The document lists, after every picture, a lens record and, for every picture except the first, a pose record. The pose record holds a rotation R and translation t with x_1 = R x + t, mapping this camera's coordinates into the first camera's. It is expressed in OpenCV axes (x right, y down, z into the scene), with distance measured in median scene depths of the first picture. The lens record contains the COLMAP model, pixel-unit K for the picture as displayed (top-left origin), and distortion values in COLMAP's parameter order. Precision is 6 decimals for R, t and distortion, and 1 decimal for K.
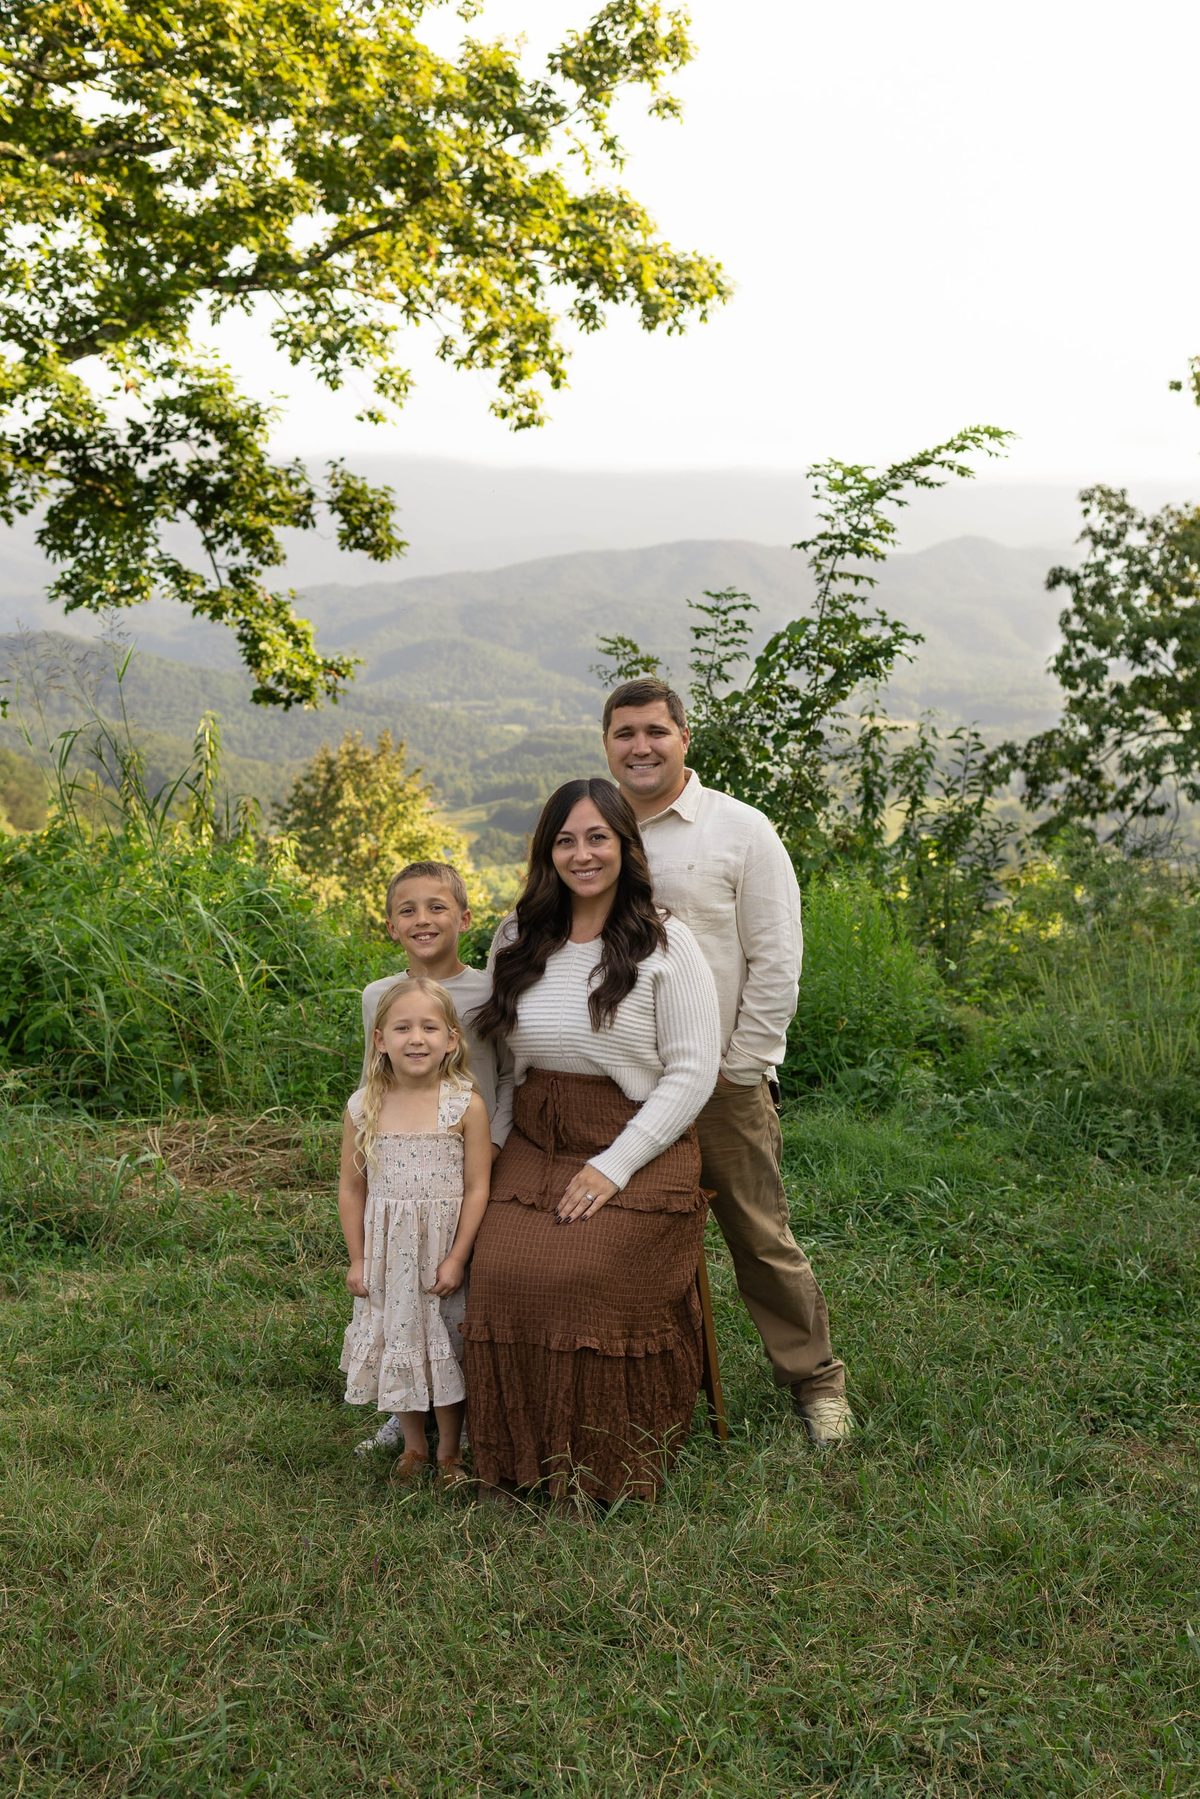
lens RADIAL K [[1915.5, 0, 624.2], [0, 1915.5, 986.5], [0, 0, 1]] dist [0.013565, 0.000000]
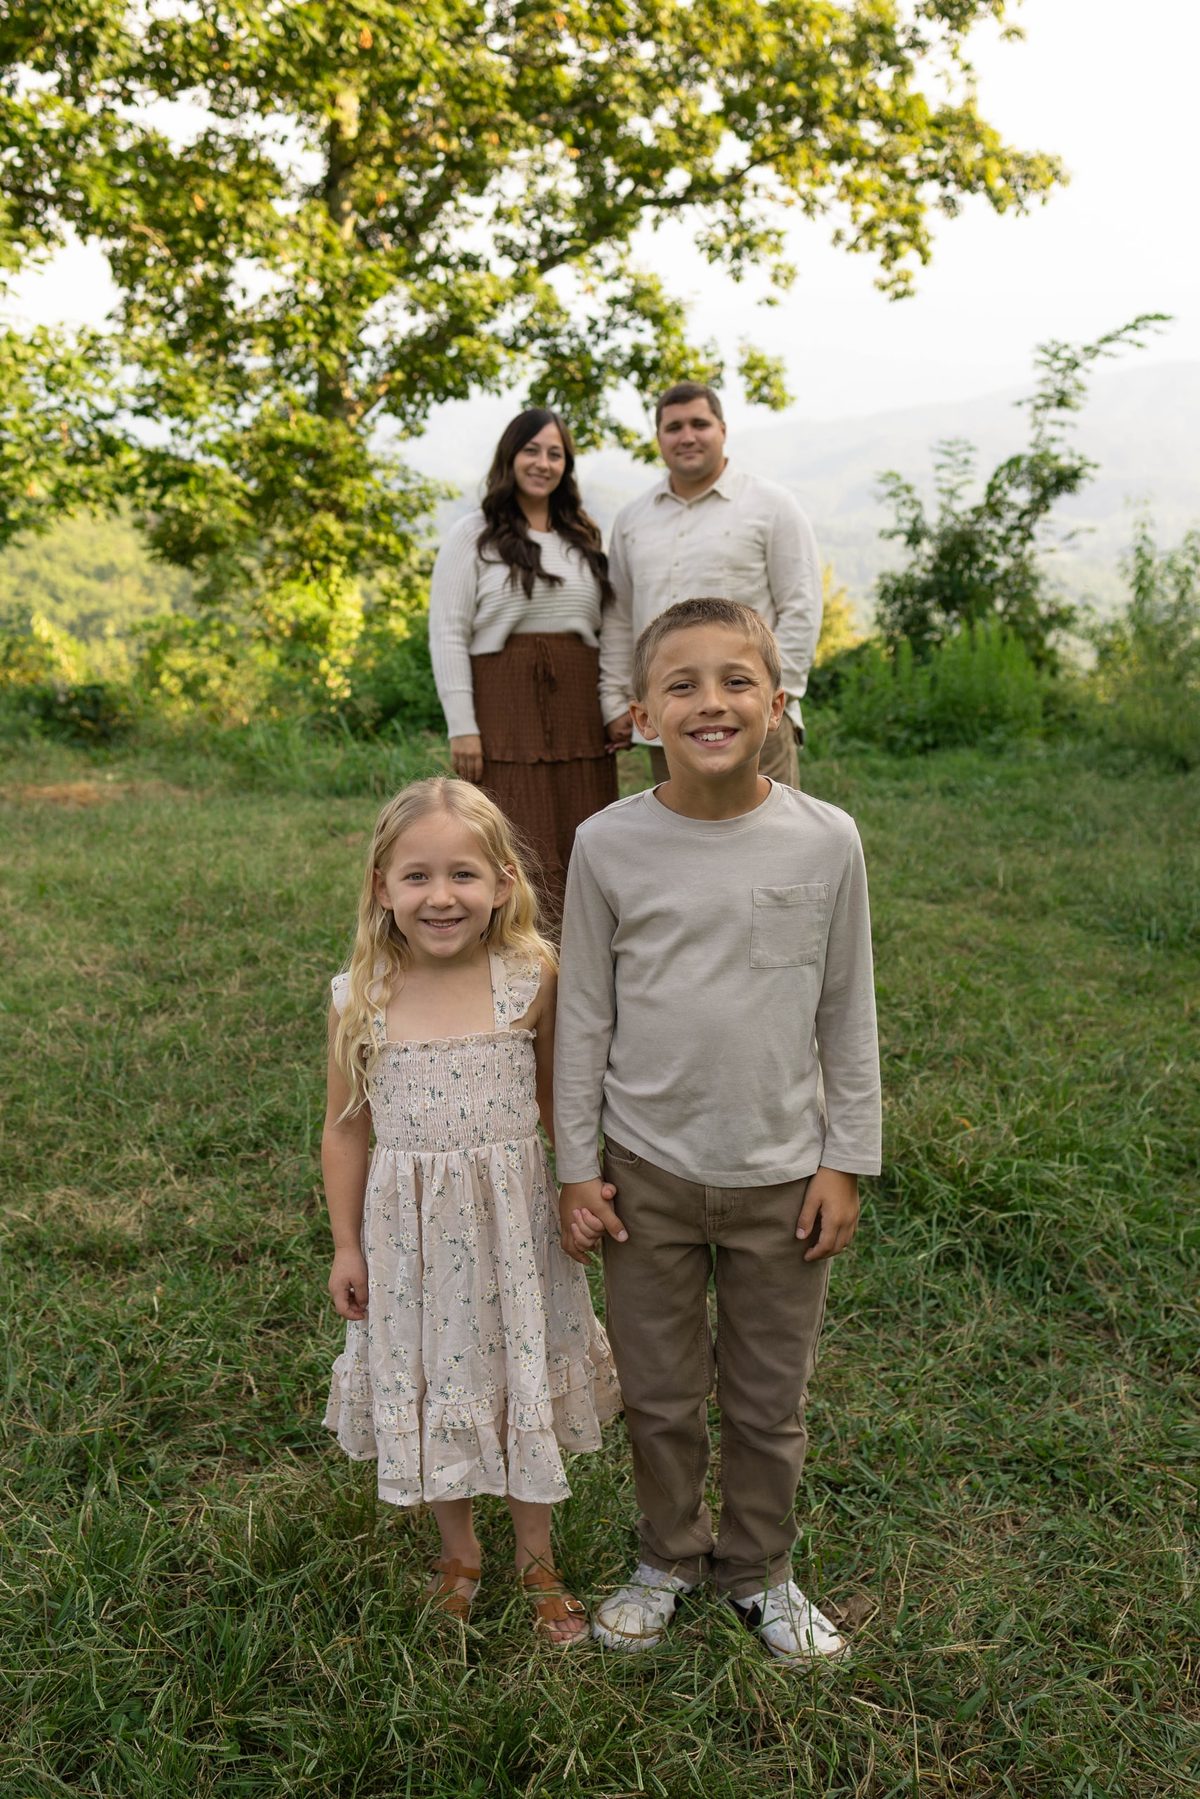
lens RADIAL K [[1915.5, 0, 562.0], [0, 1915.5, 866.7], [0, 0, 1]] dist [0.013565, 0.000000]
pose [[0.962461, 0.028301, -0.269941, 0.093476], [-0.021591, 0.999380, 0.027793, 0.050645], [0.270560, -0.020921, 0.962476, -0.289227]]
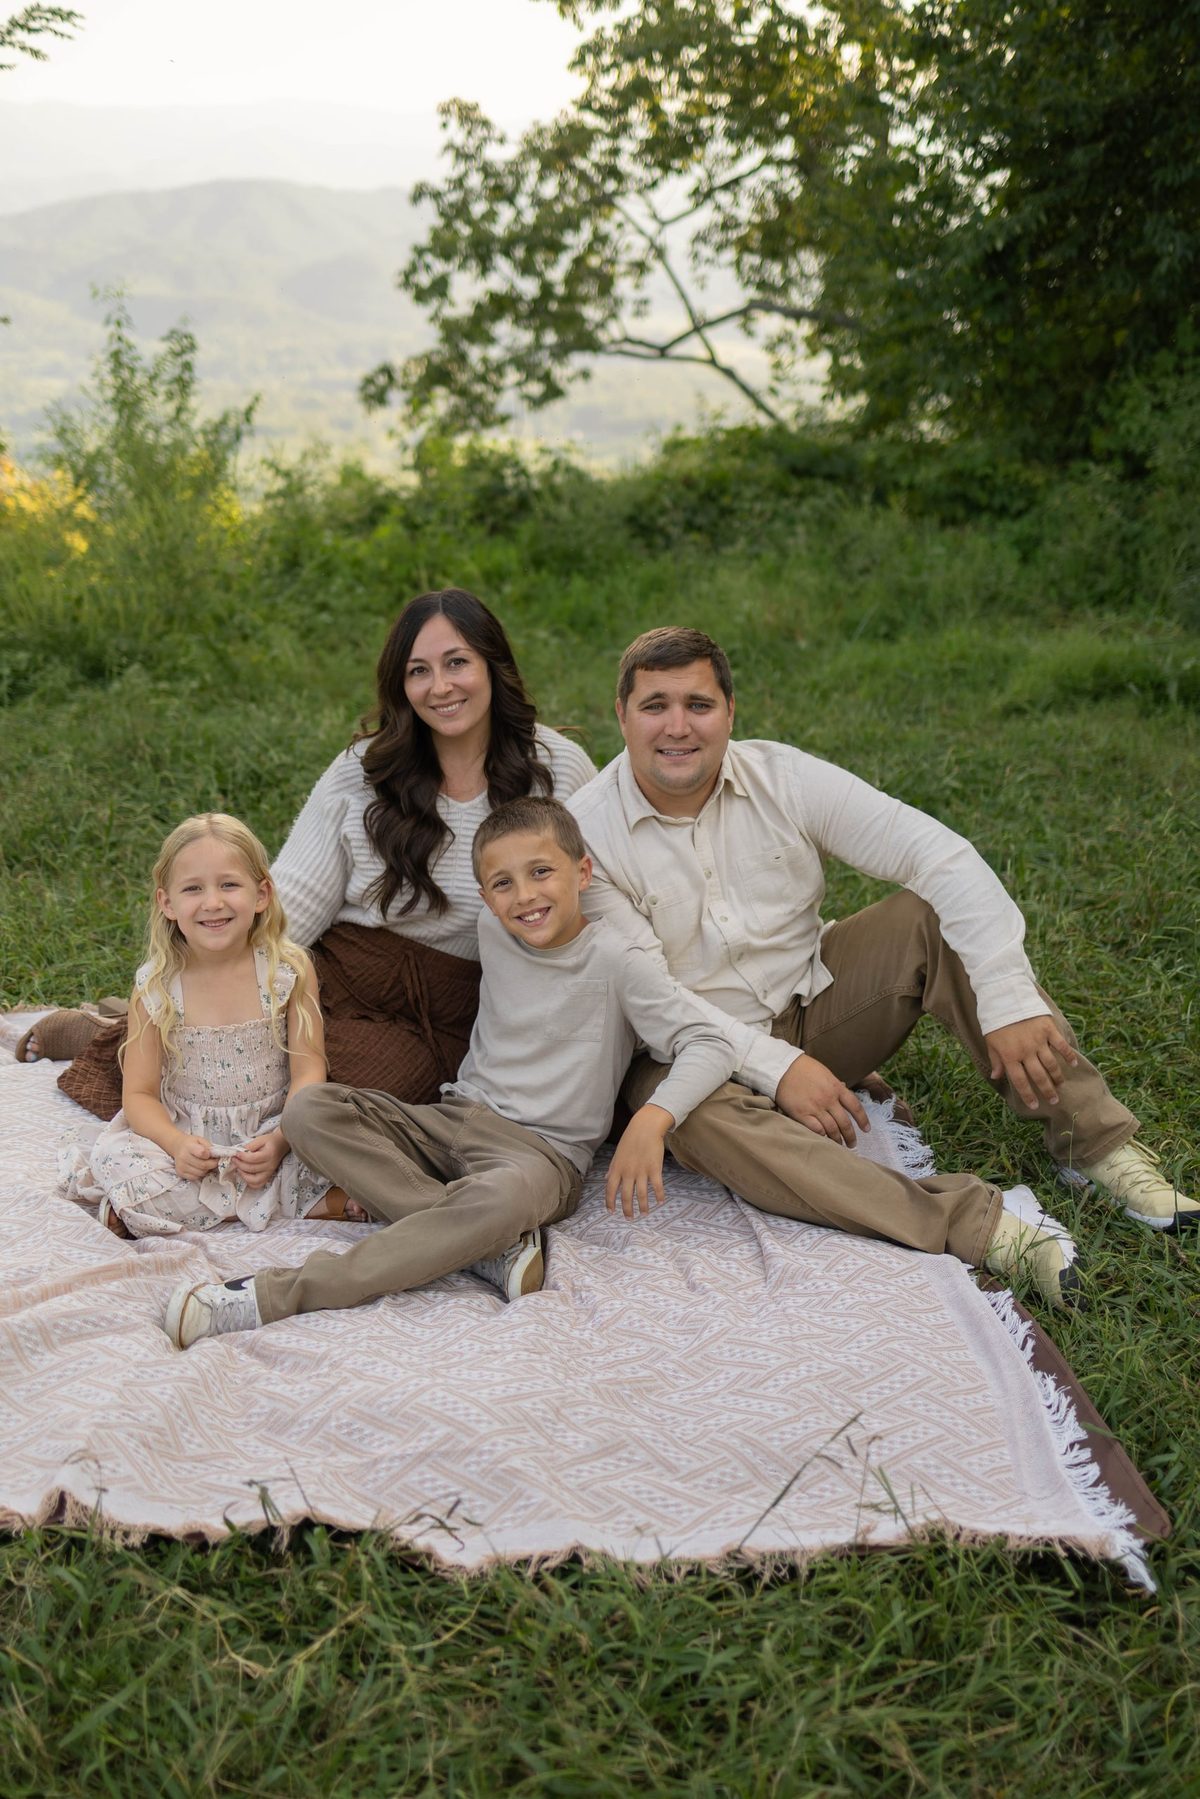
lens RADIAL K [[1915.5, 0, 563.9], [0, 1915.5, 854.5], [0, 0, 1]] dist [0.013565, 0.000000]
pose [[0.982695, -0.071057, 0.171060, 0.144465], [0.051578, 0.991939, 0.115741, 0.026553], [-0.177906, -0.104915, 0.978439, -0.046093]]
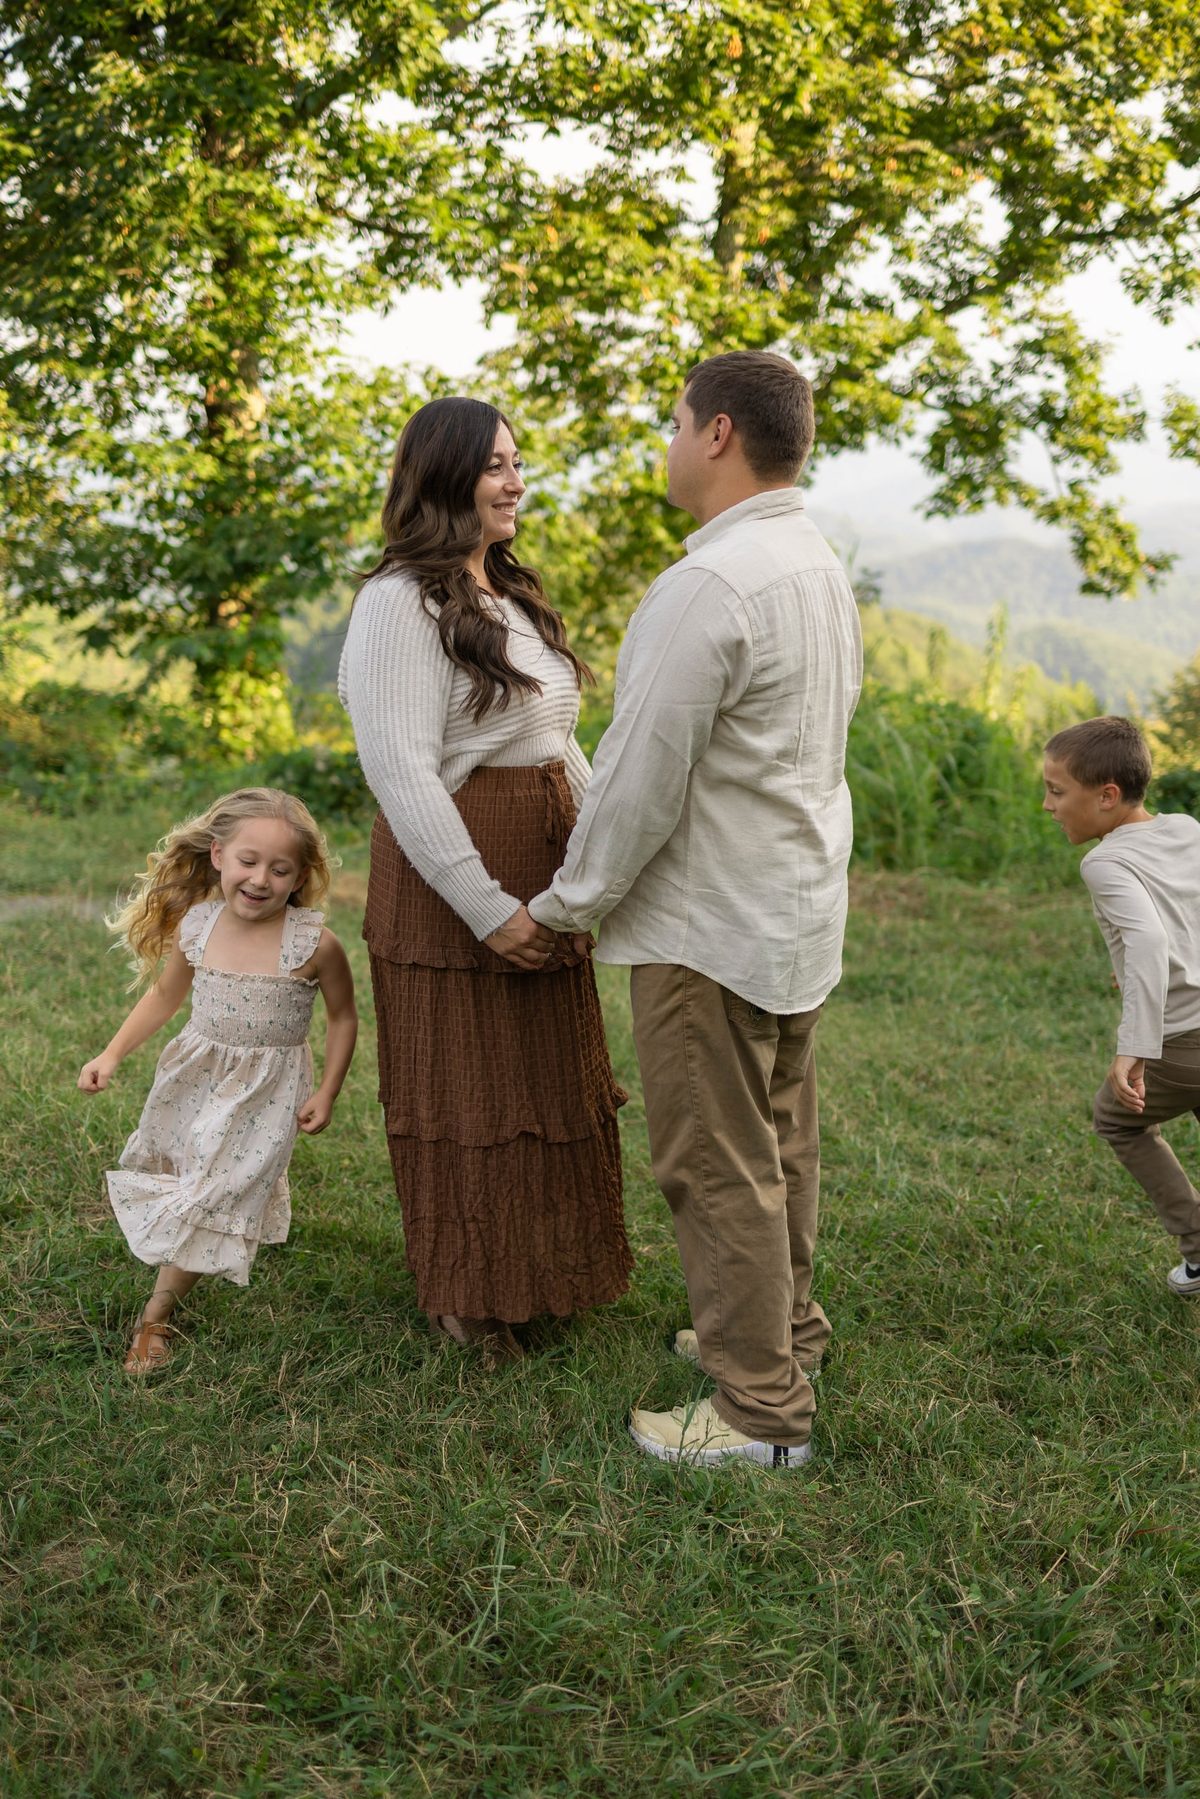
lens RADIAL K [[1789.8, 0, 596.5], [0, 1789.8, 901.8], [0, 0, 1]] dist [0.007598, 0.000000]
pose [[0.871768, 0.091028, -0.481388, 0.098979], [-0.081476, 0.995841, 0.040760, 0.021267], [0.483097, 0.003688, 0.875559, -0.114565]]
